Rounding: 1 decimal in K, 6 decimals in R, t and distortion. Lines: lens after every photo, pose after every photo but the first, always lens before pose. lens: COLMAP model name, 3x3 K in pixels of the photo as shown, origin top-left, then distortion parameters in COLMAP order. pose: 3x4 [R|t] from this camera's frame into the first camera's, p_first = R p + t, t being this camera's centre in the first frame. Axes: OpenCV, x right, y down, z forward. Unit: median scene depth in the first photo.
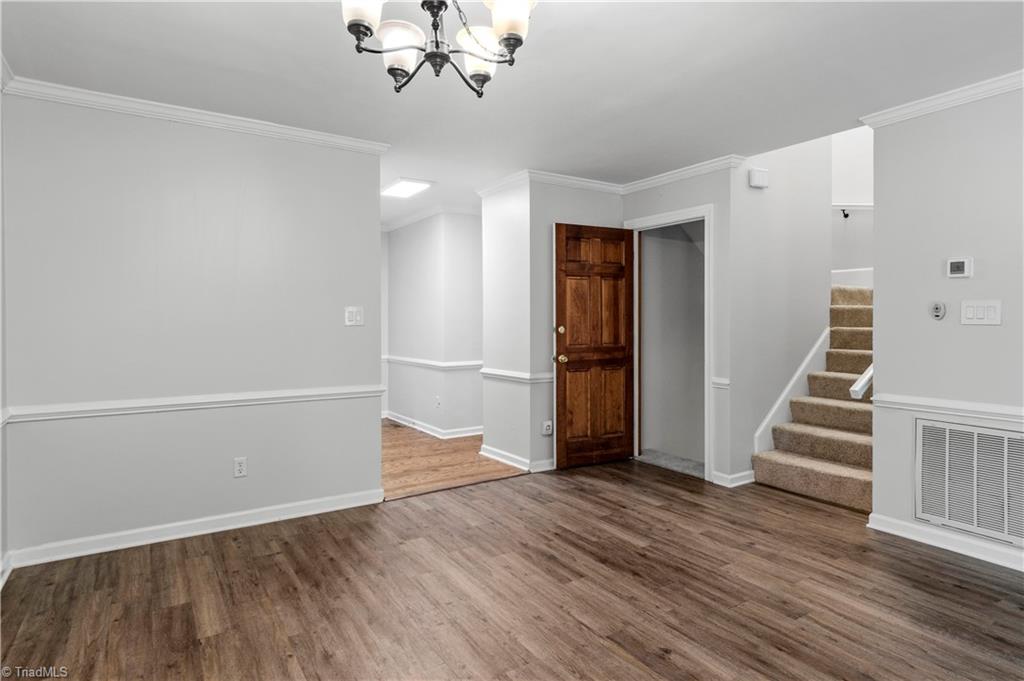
lens RADIAL K [[572.6, 0, 513.2], [0, 572.6, 334.3], [0, 0, 1]] dist [-0.001380, -0.001686]
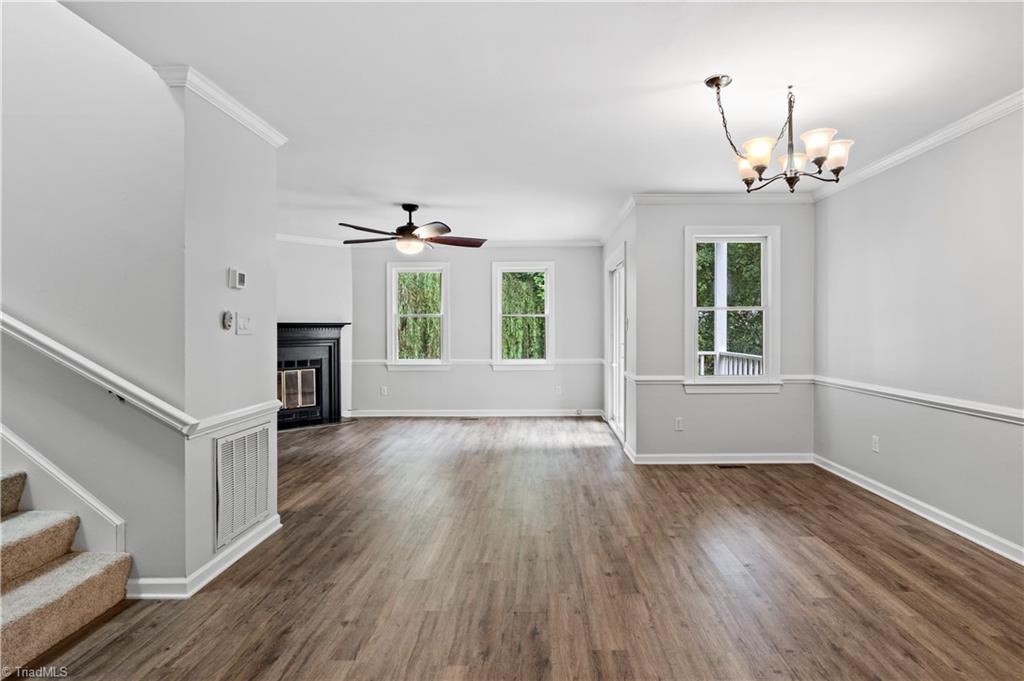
lens RADIAL K [[544.5, 0, 513.7], [0, 544.5, 336.0], [0, 0, 1]] dist [0.022564, 0.001720]
pose [[-0.823442, -0.006943, 0.567358, -0.221289], [0.013548, 0.999399, 0.031893, -0.053512], [-0.567239, 0.033949, -0.822854, 1.660871]]
